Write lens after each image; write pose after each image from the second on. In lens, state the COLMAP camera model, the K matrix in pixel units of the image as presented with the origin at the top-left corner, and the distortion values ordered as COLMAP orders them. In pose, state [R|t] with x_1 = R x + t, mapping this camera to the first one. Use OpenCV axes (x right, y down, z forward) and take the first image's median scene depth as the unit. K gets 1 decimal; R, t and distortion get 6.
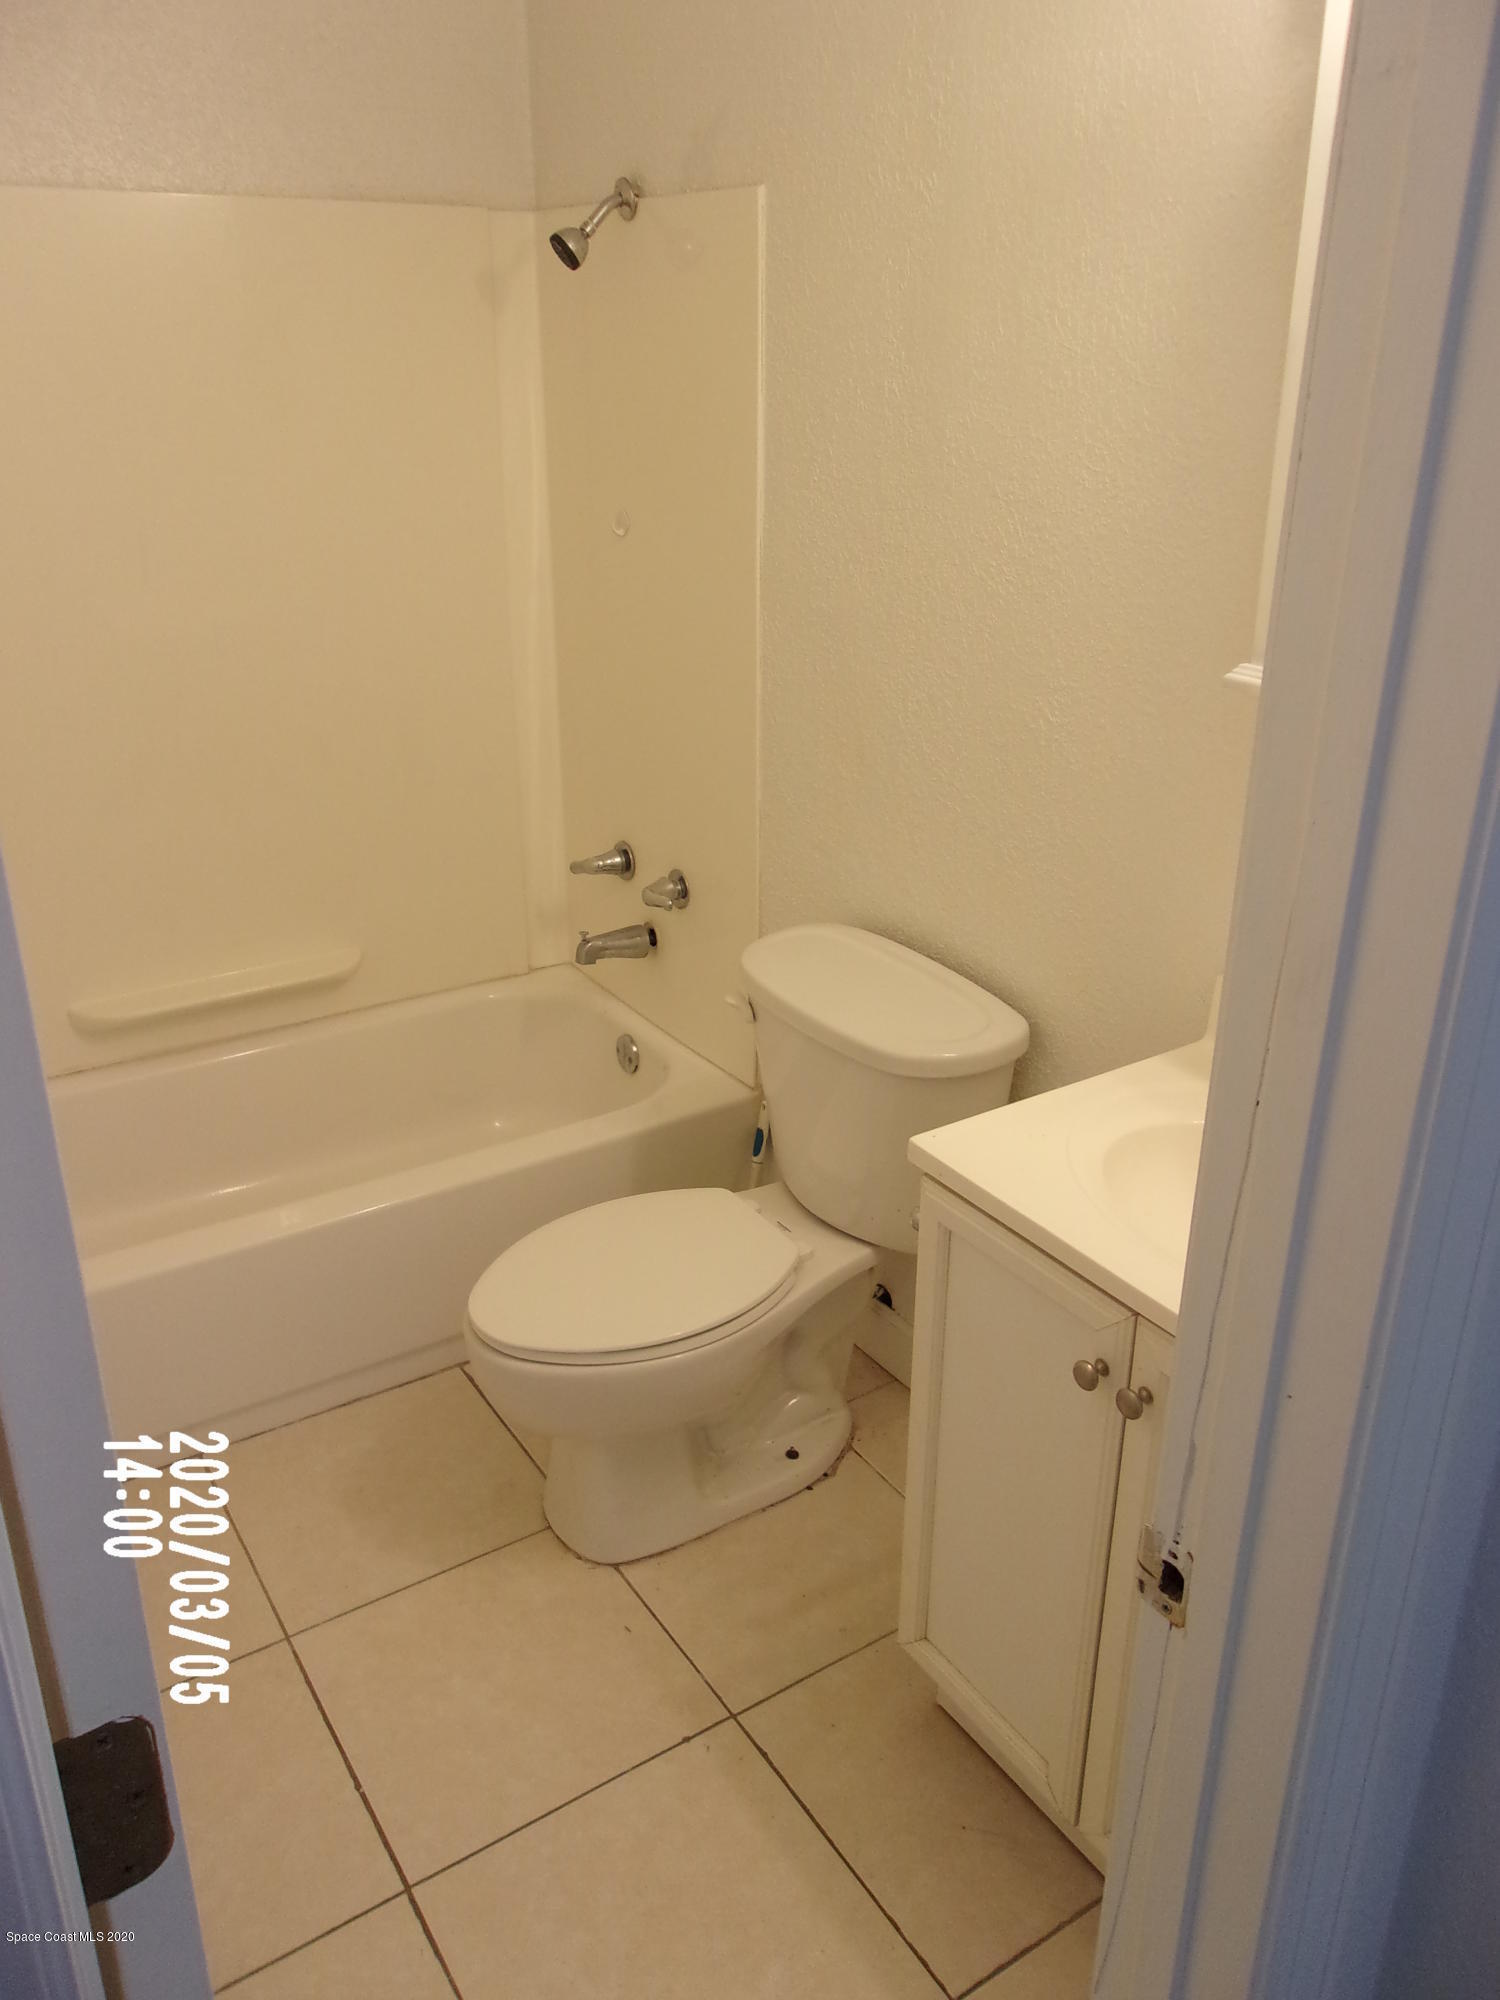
lens RADIAL K [[1560.5, 0, 750.0], [0, 1560.5, 1000.0], [0, 0, 1]] dist [-0.069812, -0.007470]
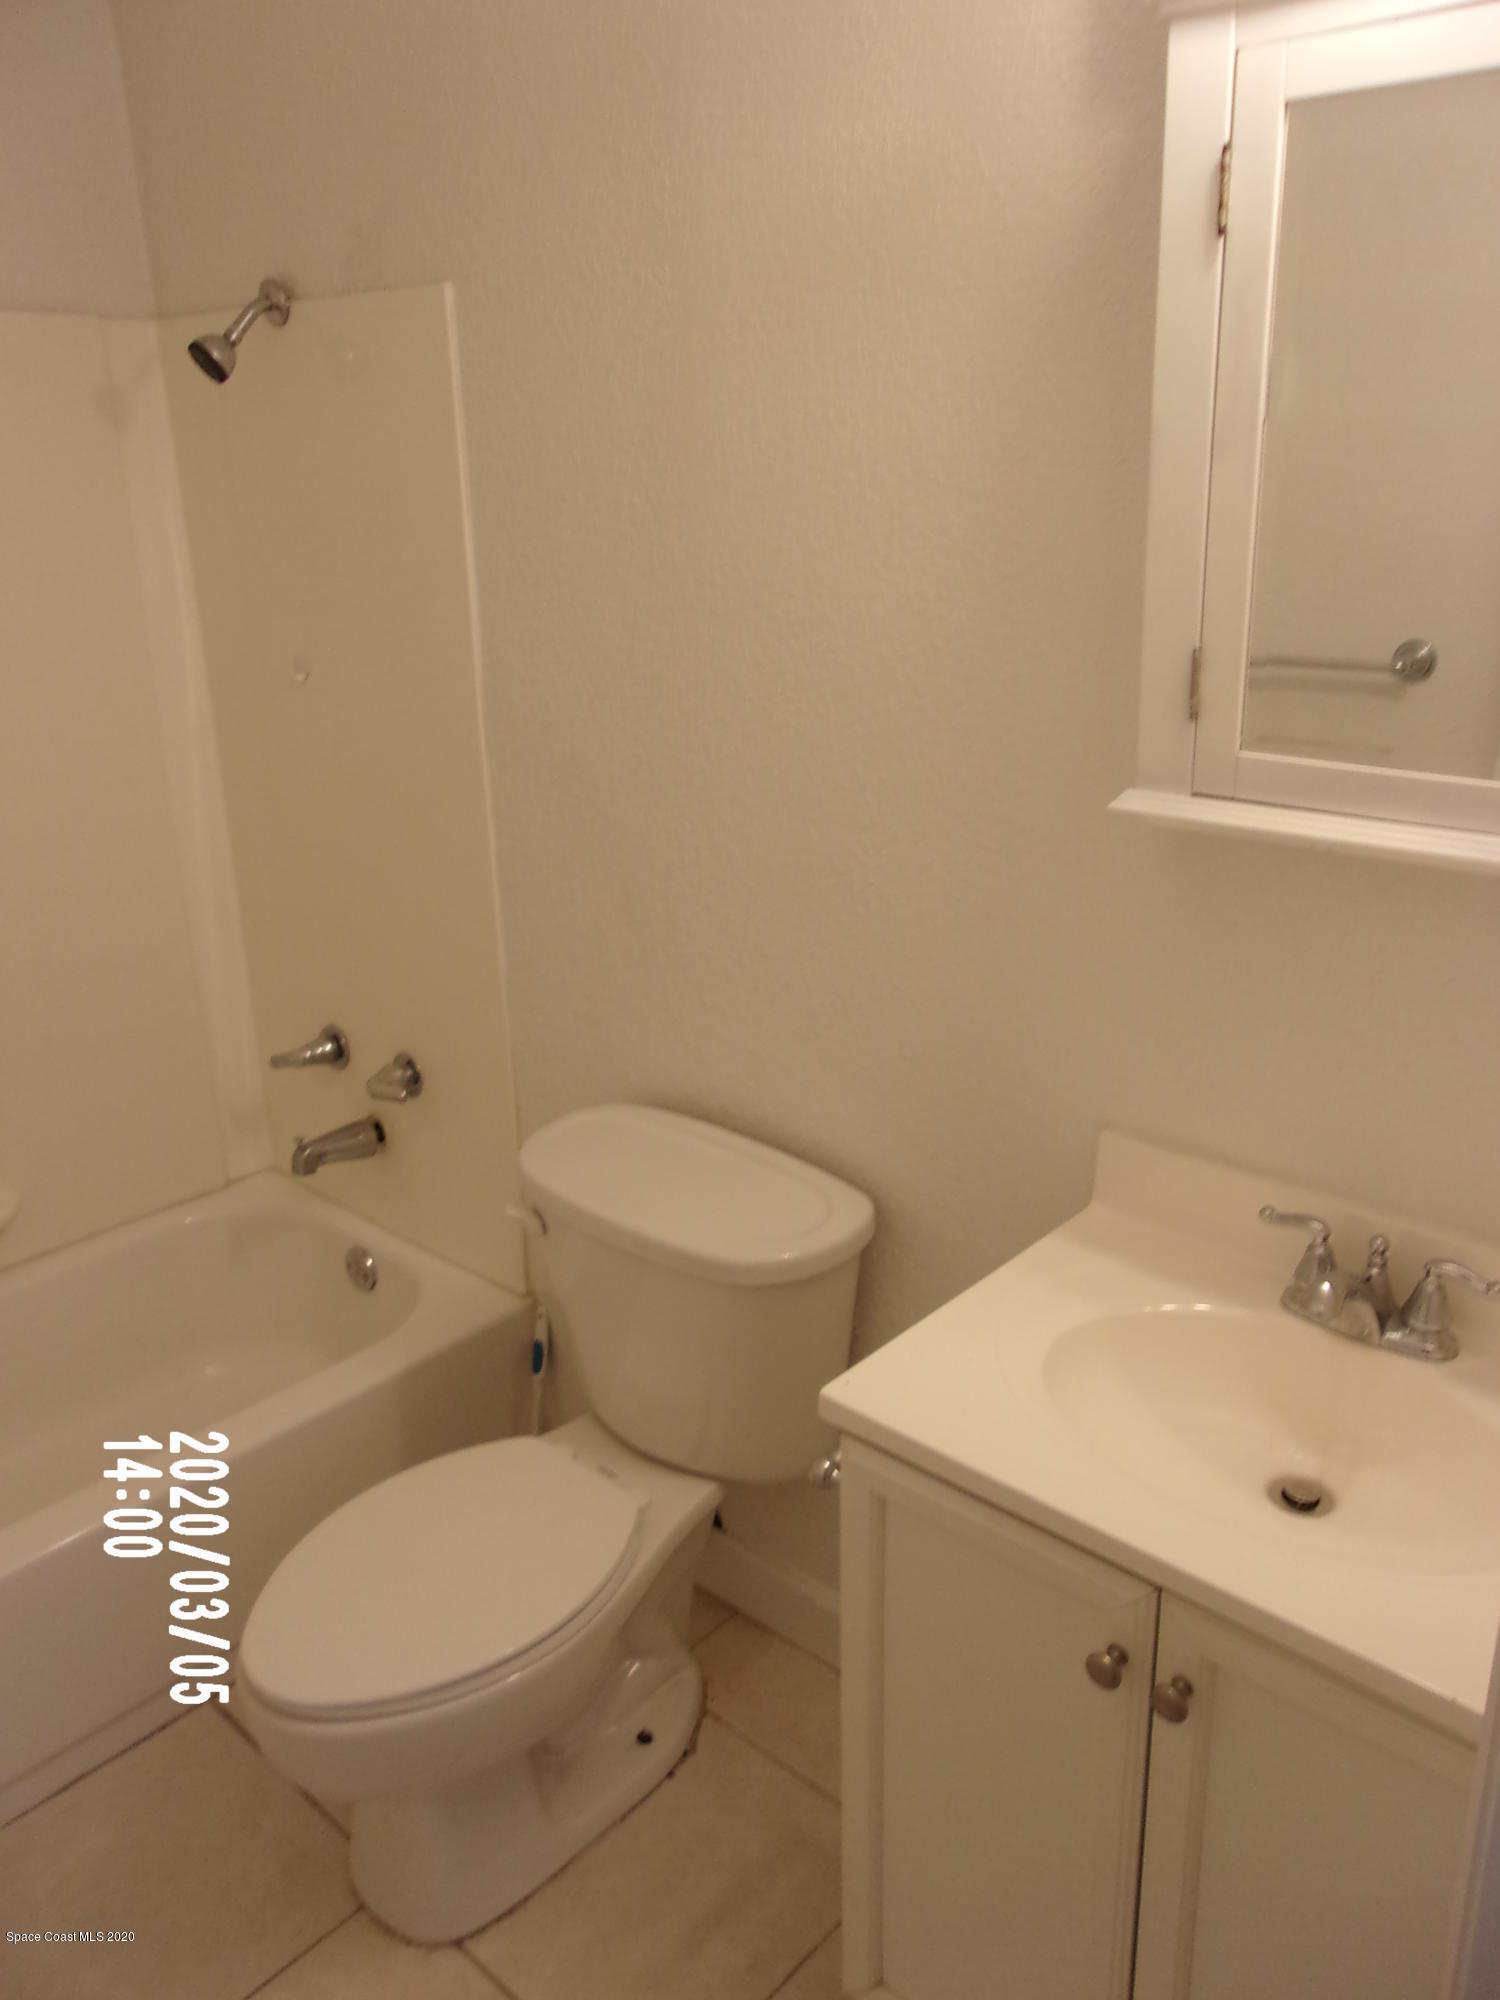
lens RADIAL K [[1552.9, 0, 750.4], [0, 1552.9, 948.3], [0, 0, 1]] dist [-0.098776, 0.102364]
pose [[0.964715, -0.100662, 0.243293, -0.067716], [0.123080, 0.989268, -0.078736, -0.053264], [-0.232756, 0.105902, 0.966752, 0.128013]]
